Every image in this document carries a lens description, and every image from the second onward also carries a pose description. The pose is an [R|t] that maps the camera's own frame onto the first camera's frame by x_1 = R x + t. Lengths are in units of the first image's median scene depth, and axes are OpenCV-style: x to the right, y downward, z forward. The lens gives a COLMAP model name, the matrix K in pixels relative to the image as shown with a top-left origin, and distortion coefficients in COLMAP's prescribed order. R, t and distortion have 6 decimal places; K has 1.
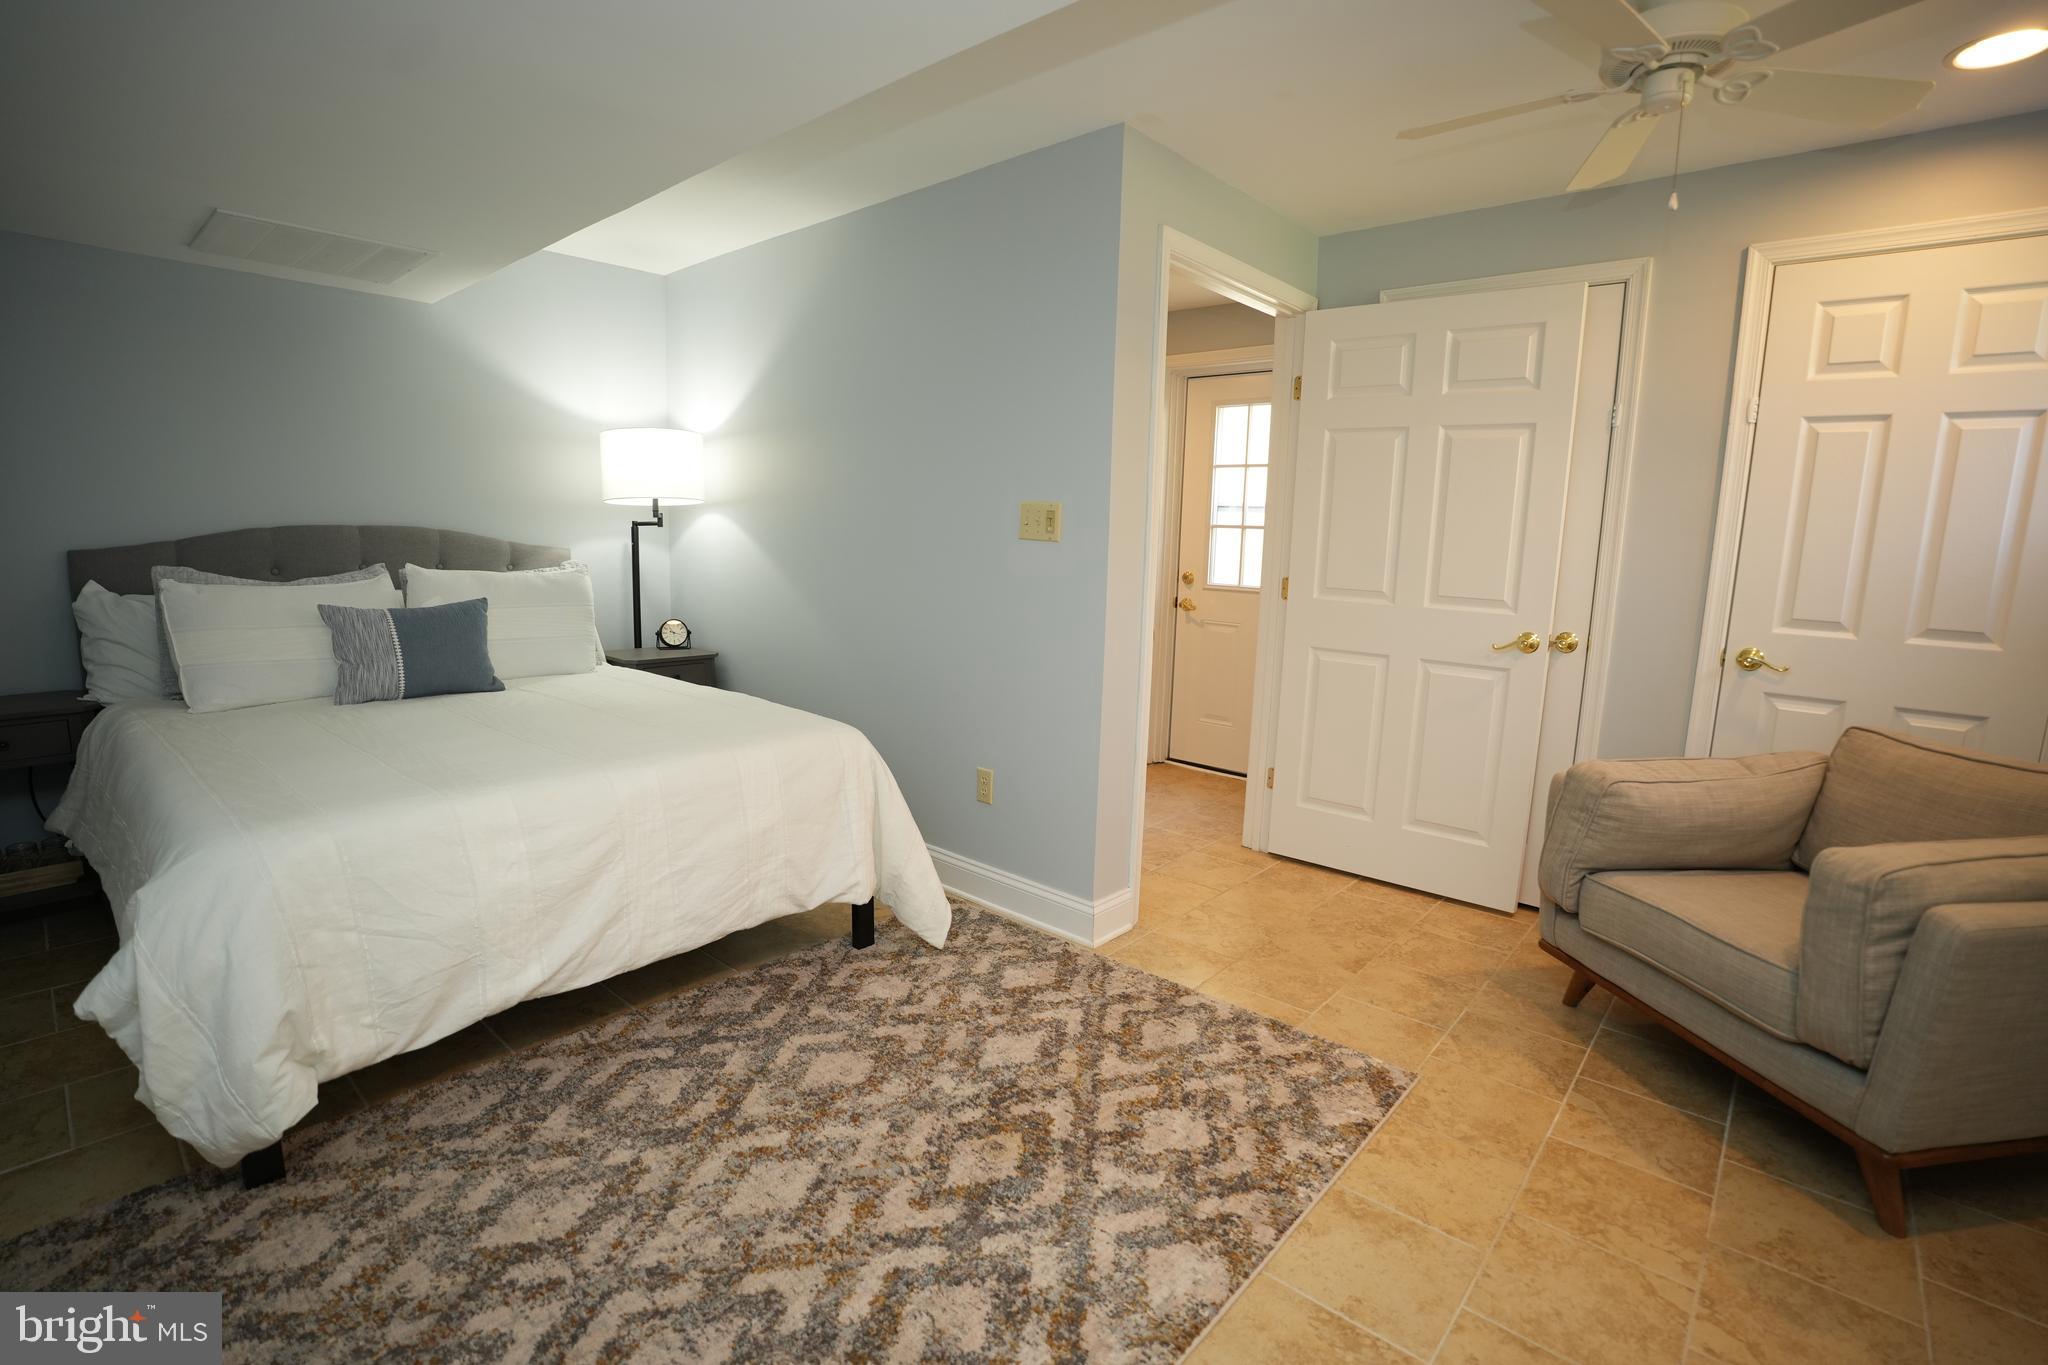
lens RADIAL K [[937.4, 0, 1019.5], [0, 937.4, 686.1], [0, 0, 1]] dist [-0.065830, 0.015977]
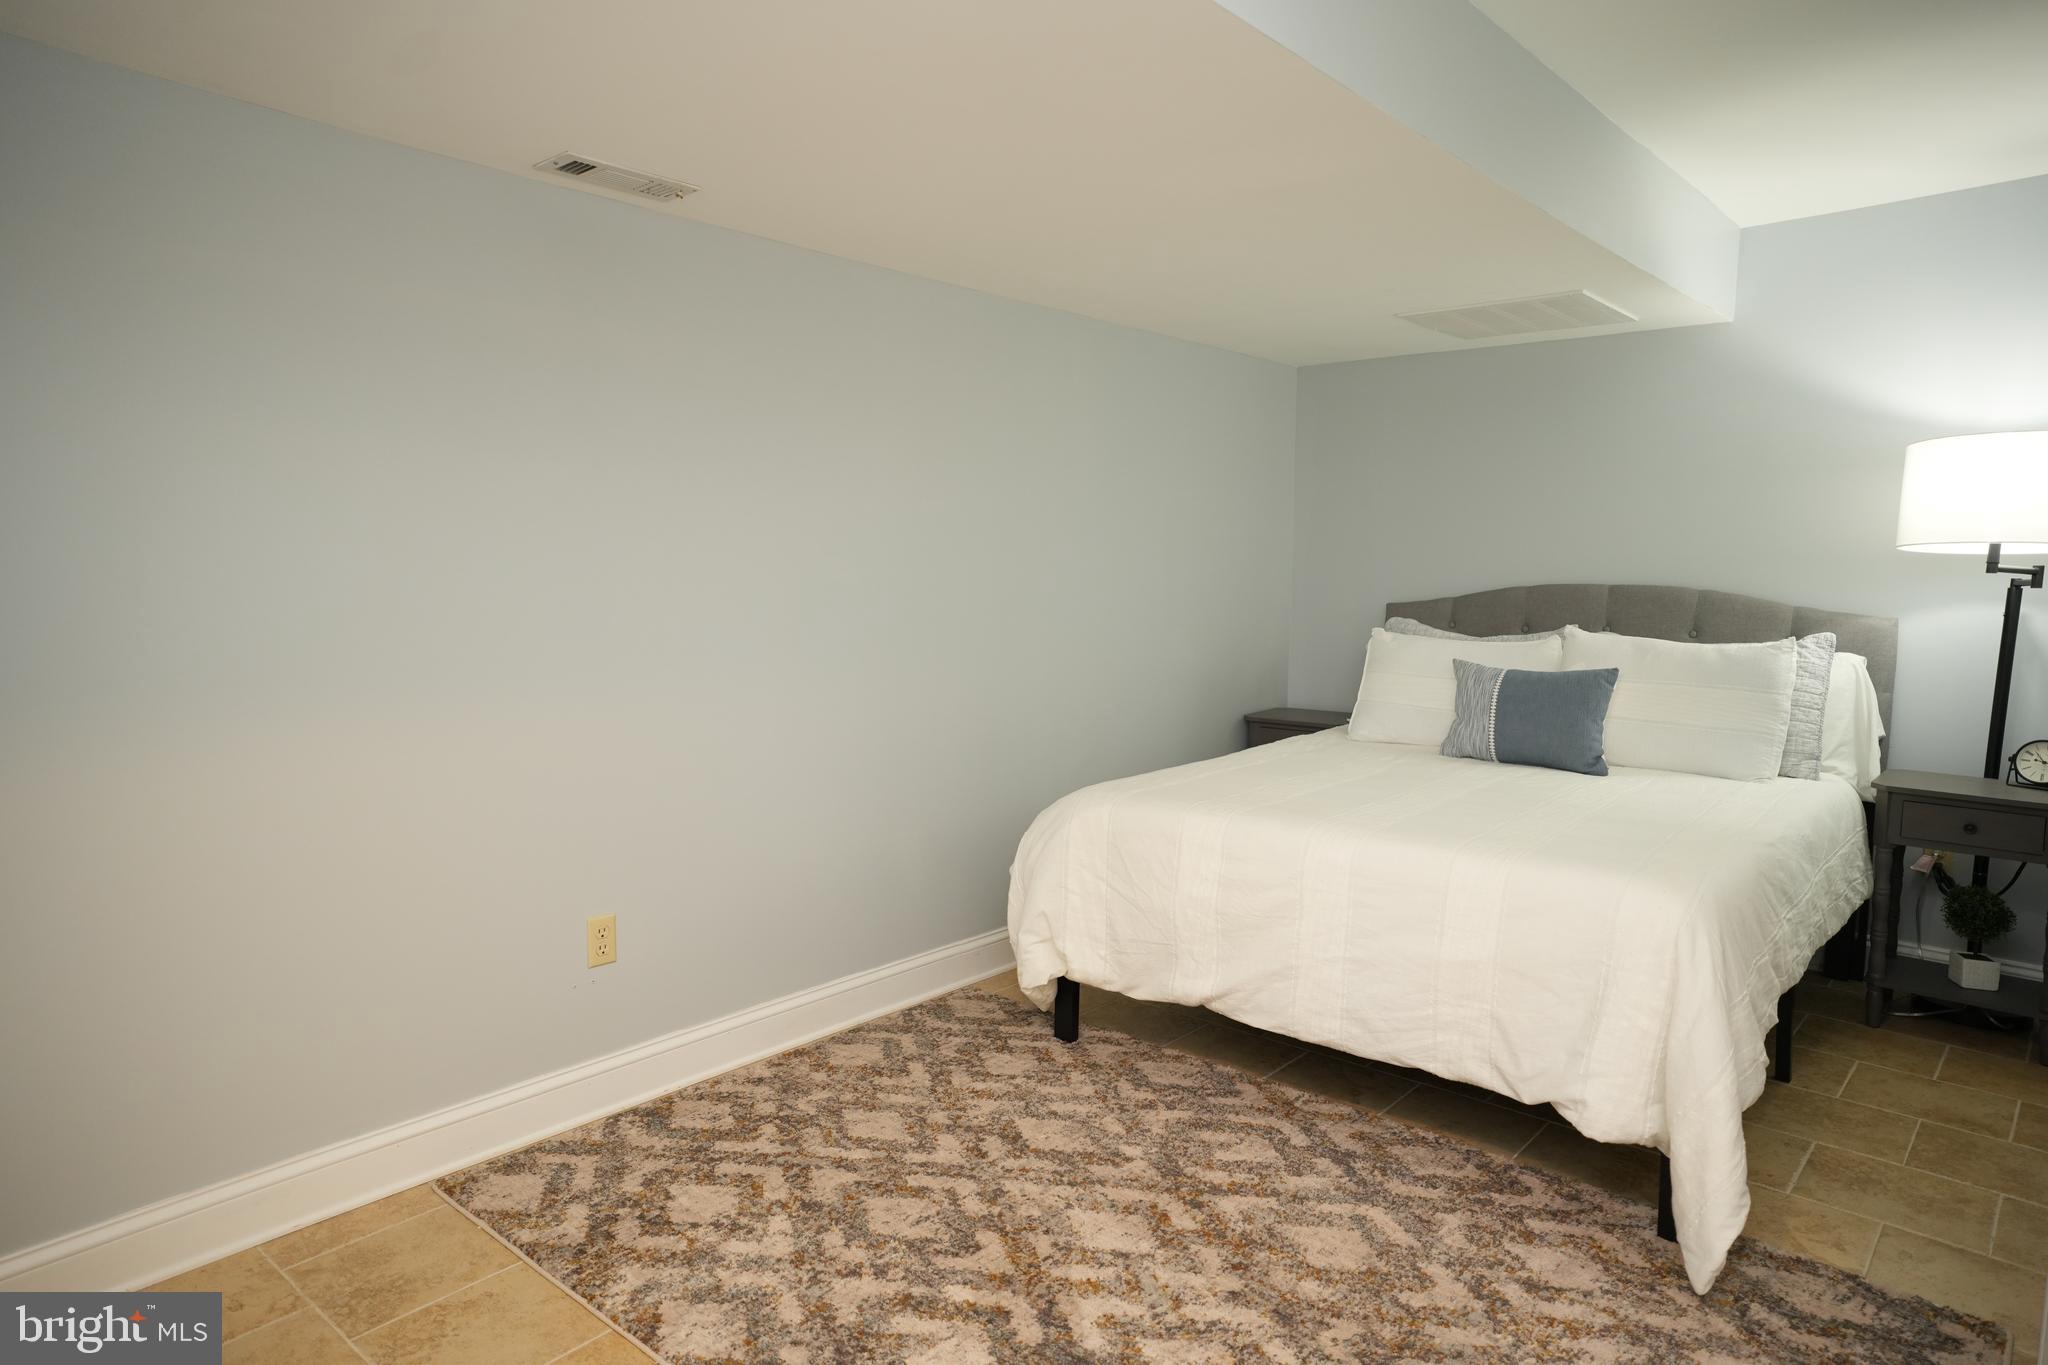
lens RADIAL K [[1233.8, 0, 1024.4], [0, 1233.8, 678.3], [0, 0, 1]] dist [0.027446, 0.001832]
pose [[0.007386, 0.066417, -0.997765, 0.886972], [-0.169765, 0.983391, 0.064203, -0.102833], [0.985457, 0.168912, 0.018539, 0.656408]]
